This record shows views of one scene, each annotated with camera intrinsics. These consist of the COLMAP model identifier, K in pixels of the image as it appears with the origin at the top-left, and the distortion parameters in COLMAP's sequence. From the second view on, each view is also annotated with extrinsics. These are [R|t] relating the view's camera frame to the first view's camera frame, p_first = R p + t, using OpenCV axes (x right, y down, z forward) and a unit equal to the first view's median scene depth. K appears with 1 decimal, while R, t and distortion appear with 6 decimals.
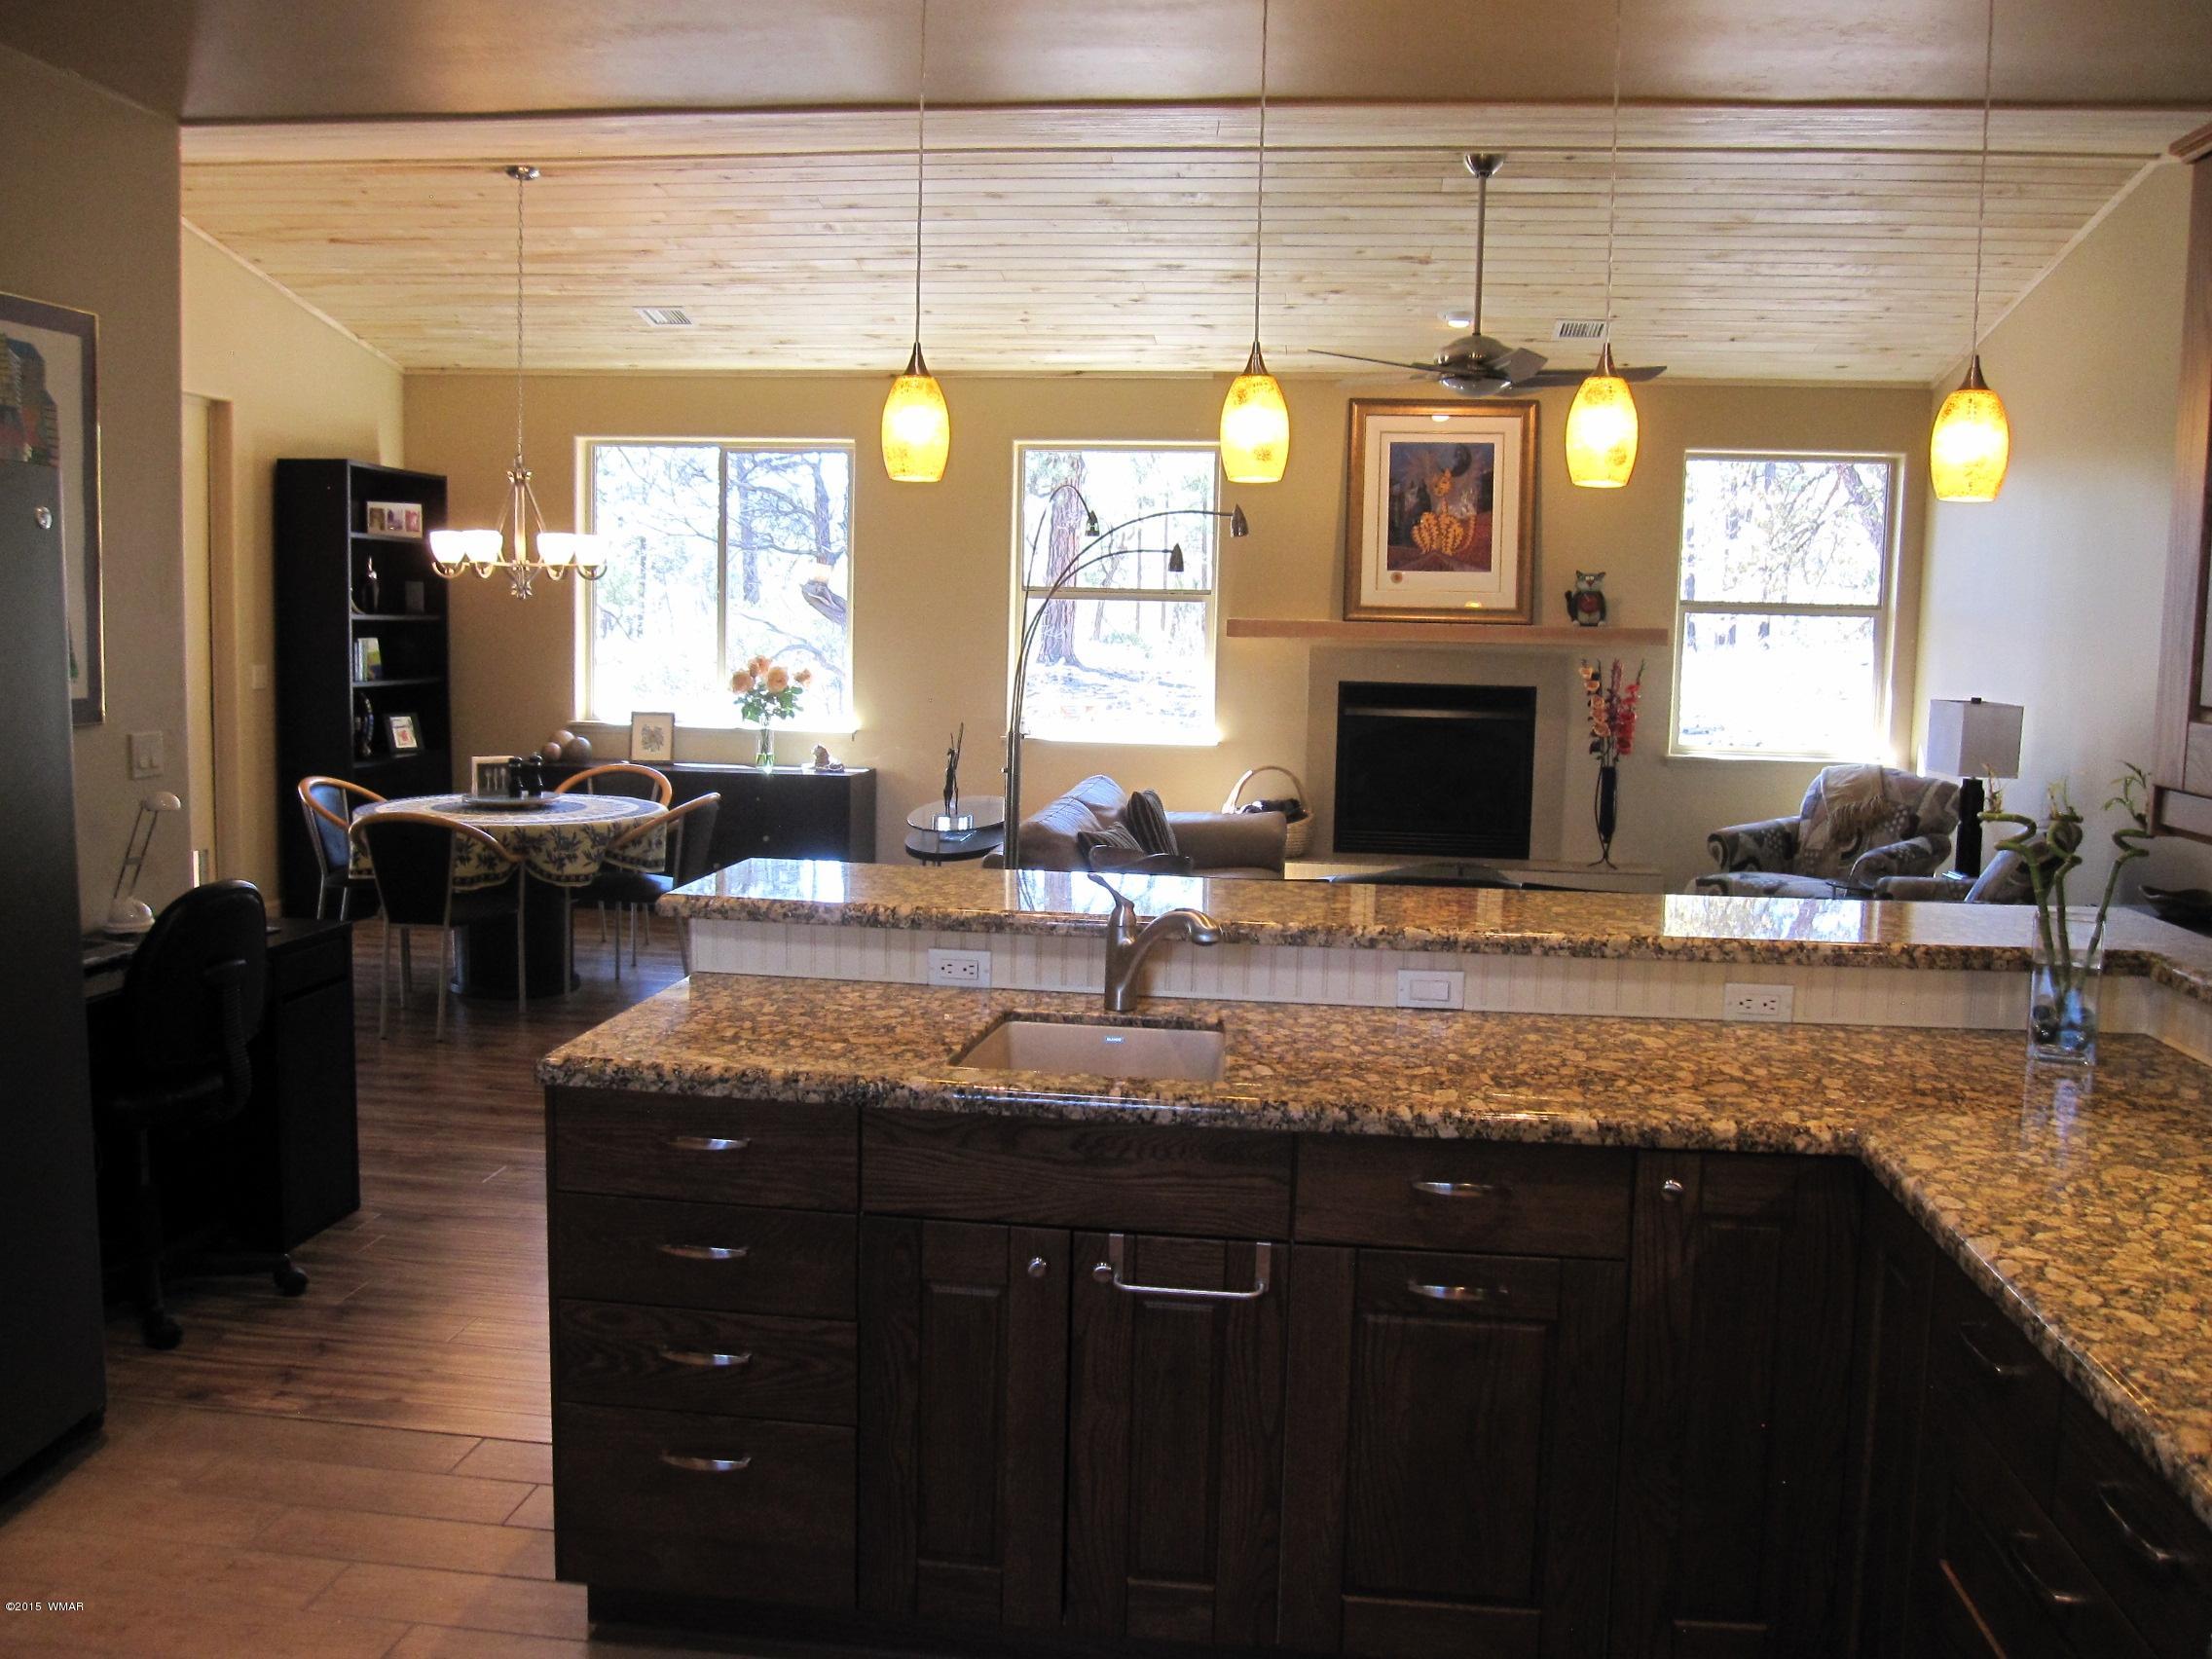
lens RADIAL K [[1826.5, 0, 1119.9], [0, 1826.5, 807.8], [0, 0, 1]] dist [-0.078363, 0.046218]
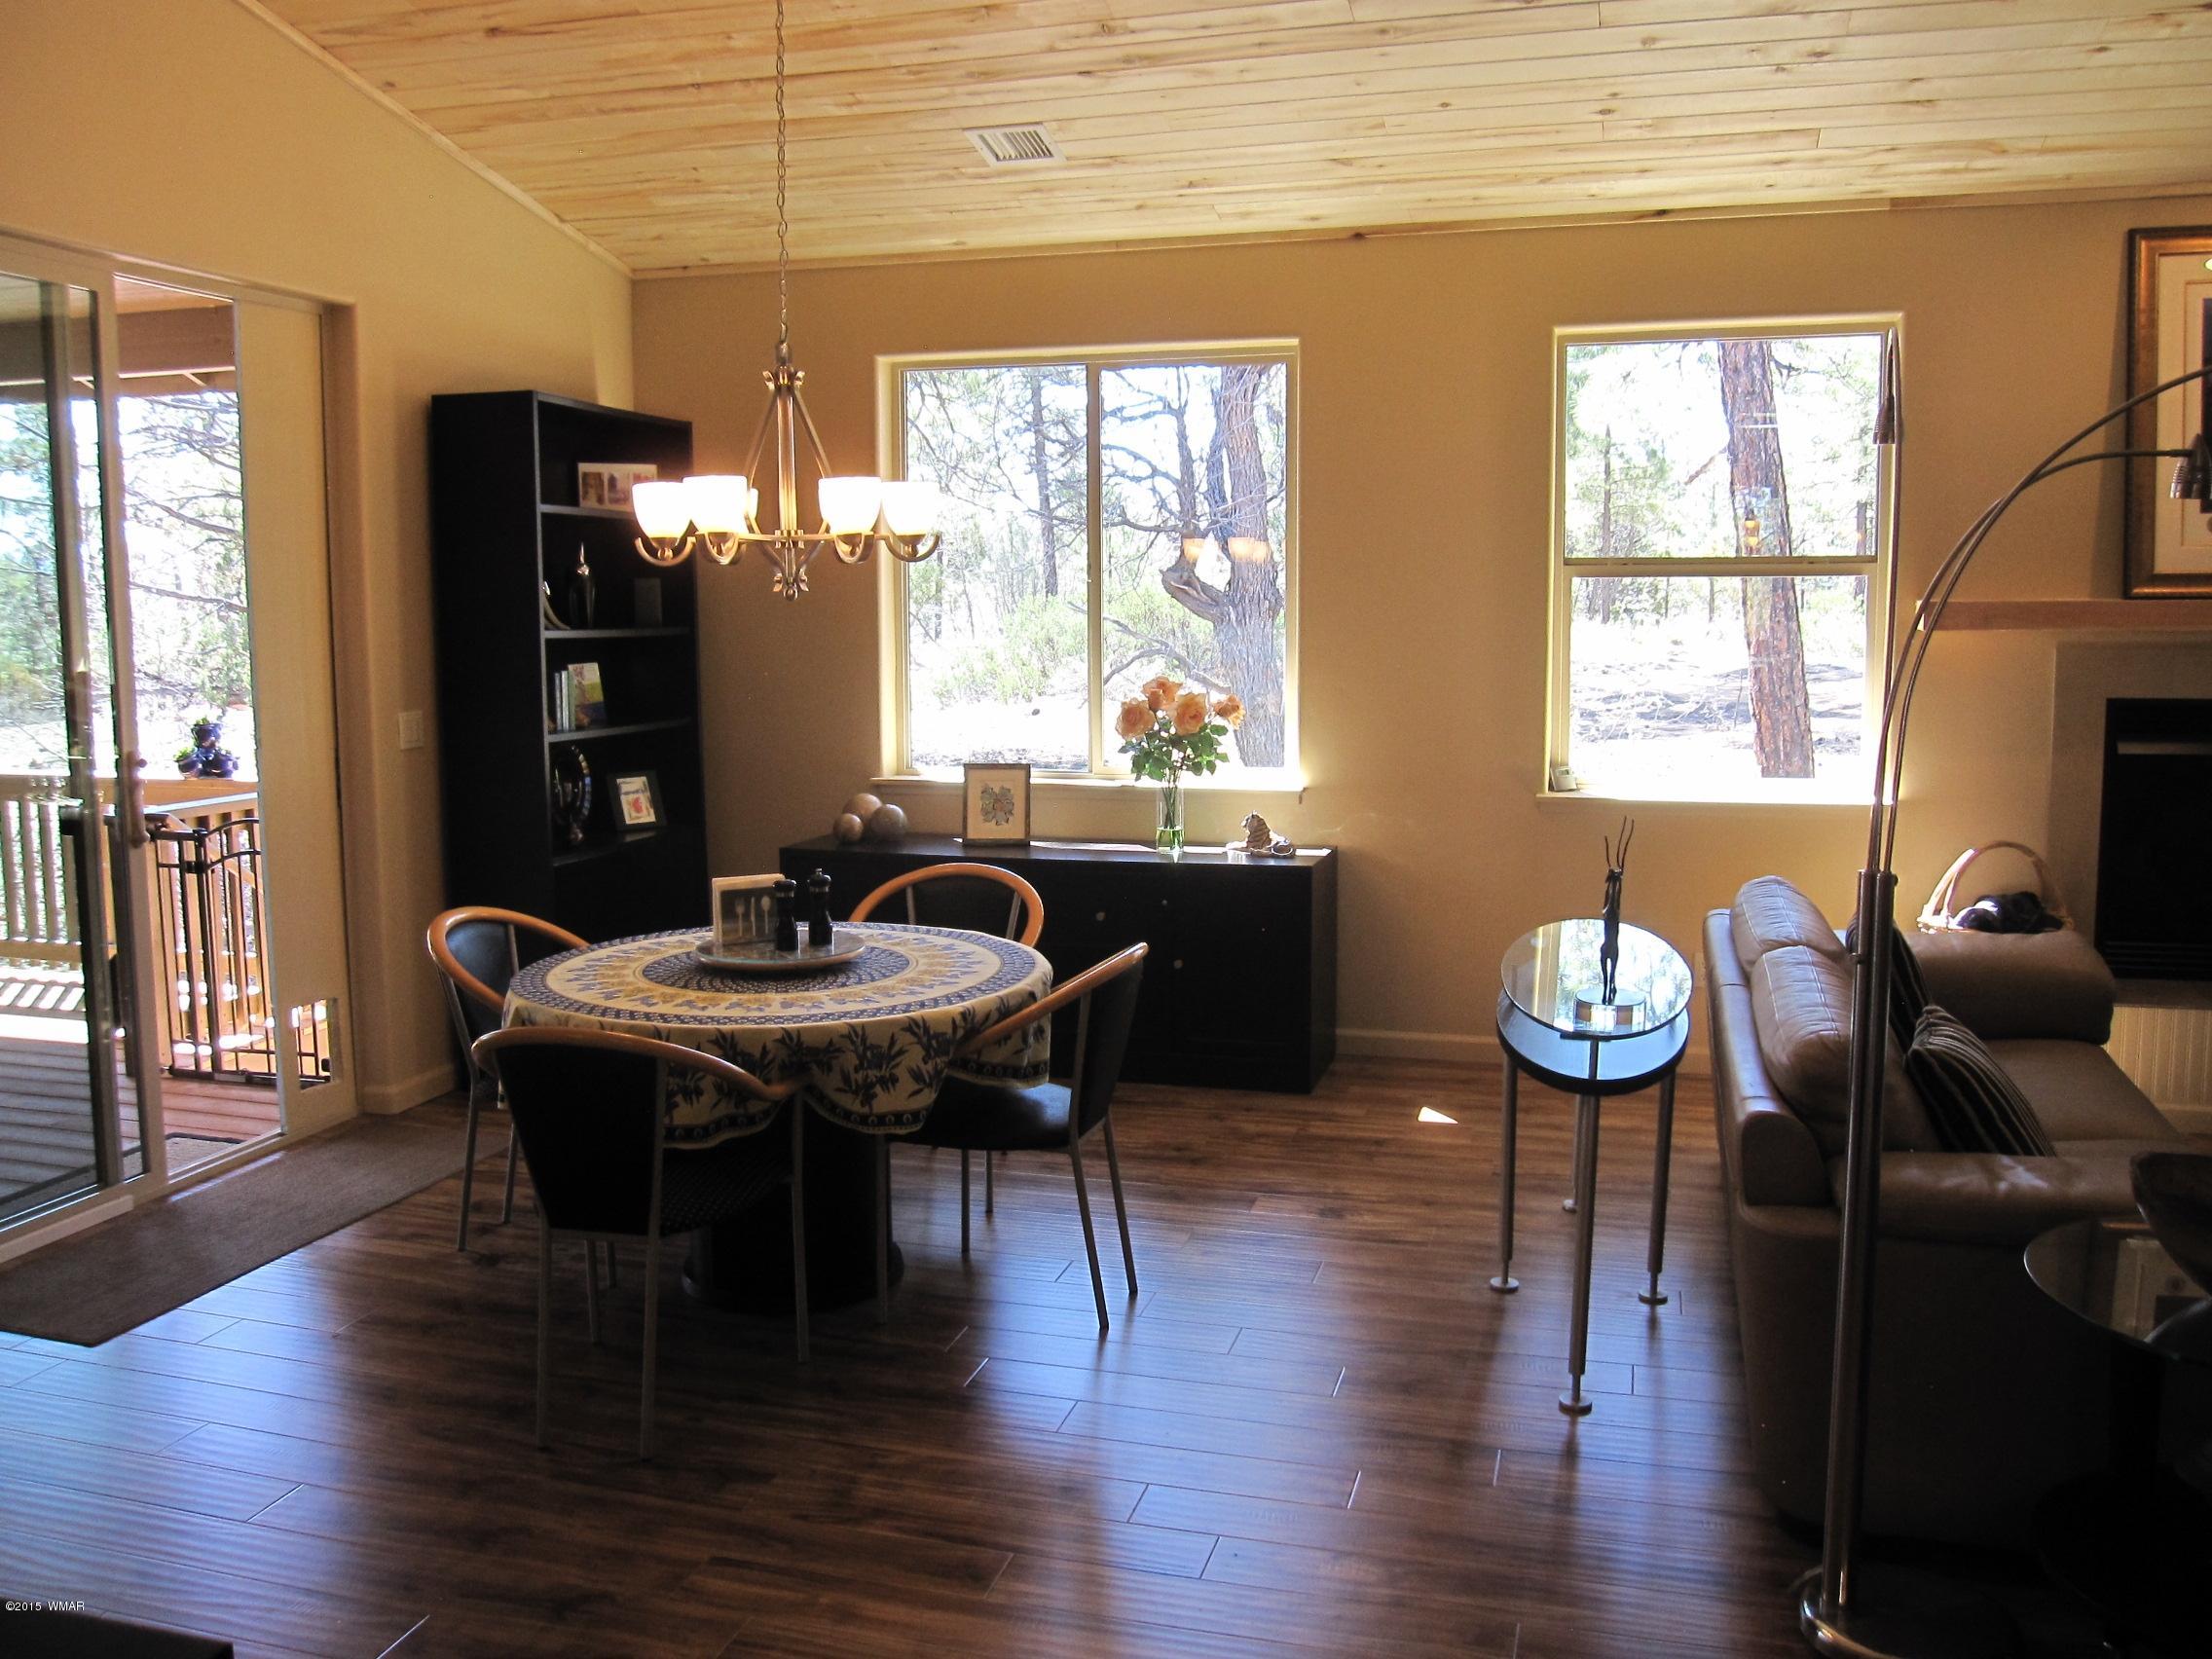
lens RADIAL K [[1826.5, 0, 1119.9], [0, 1826.5, 807.8], [0, 0, 1]] dist [-0.078363, 0.046218]
pose [[0.987529, -0.012991, -0.156899, -0.115080], [0.013881, 0.999893, 0.004581, -0.041766], [0.156822, -0.006702, 0.987604, 0.370914]]
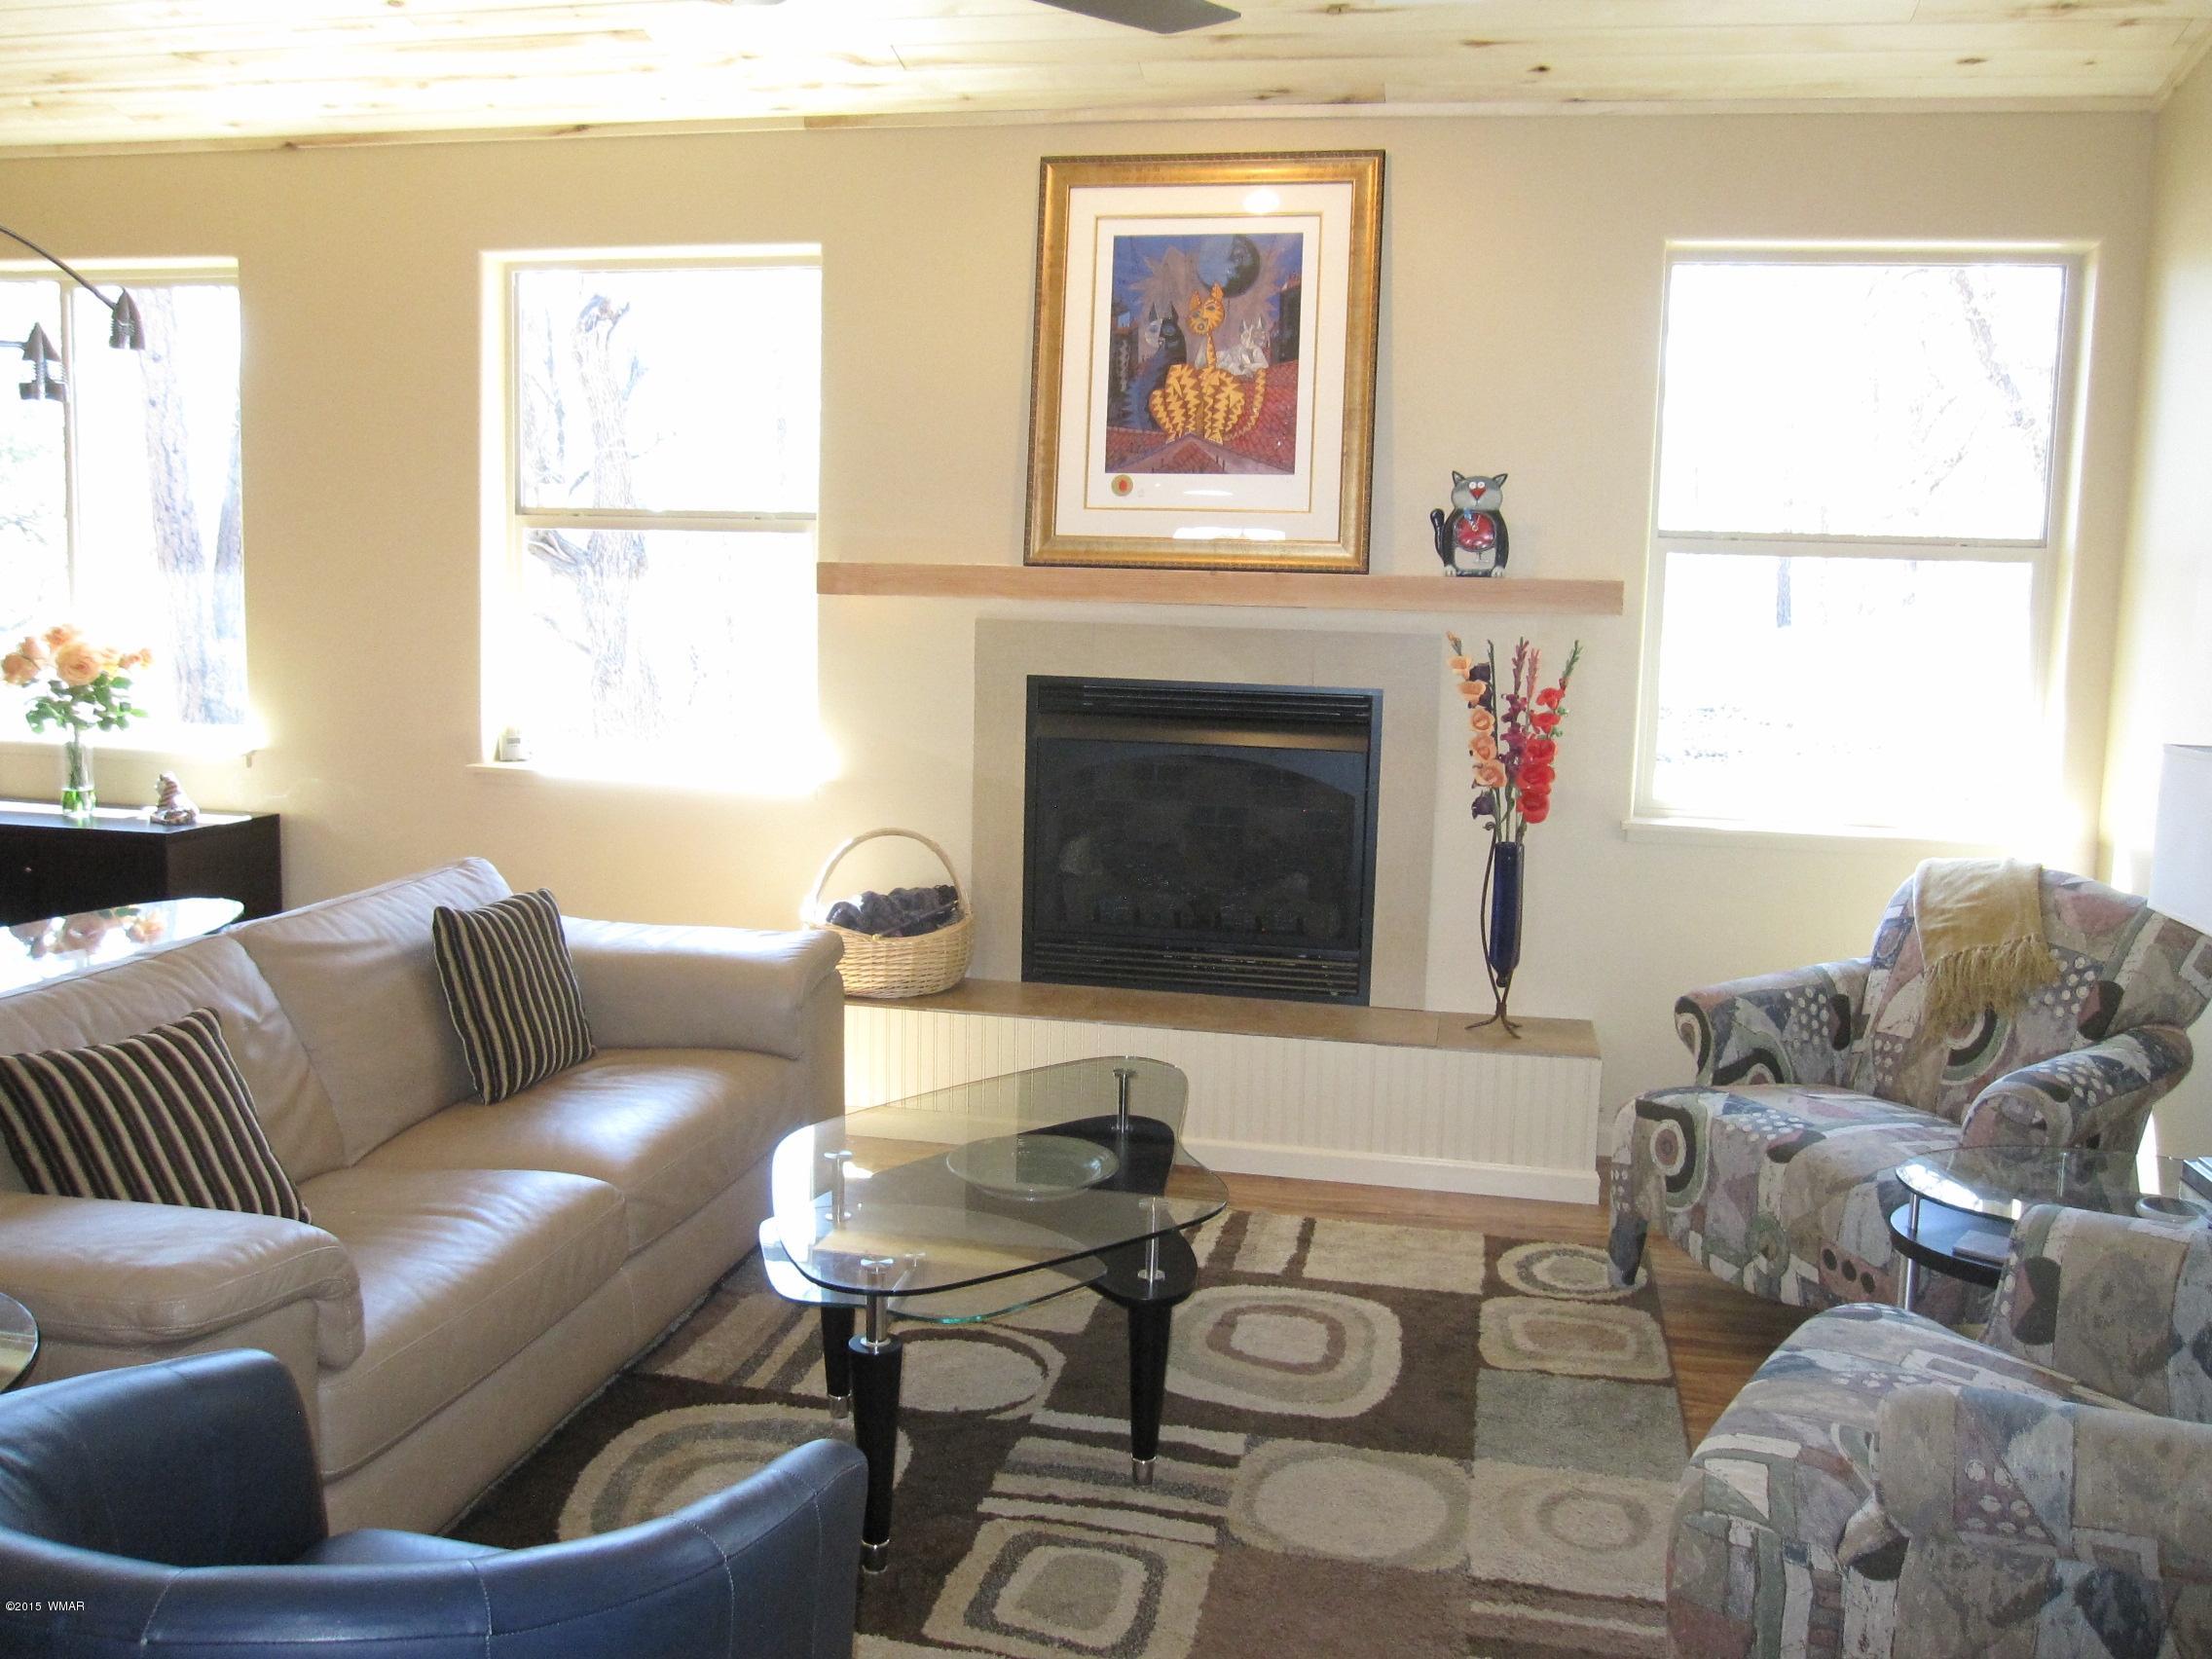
lens RADIAL K [[1826.5, 0, 1119.9], [0, 1826.5, 807.8], [0, 0, 1]] dist [-0.078363, 0.046218]
pose [[0.996901, 0.017467, -0.076698, 0.197569], [-0.016687, 0.999802, 0.010798, -0.036956], [0.076871, -0.009485, 0.996996, 0.465605]]
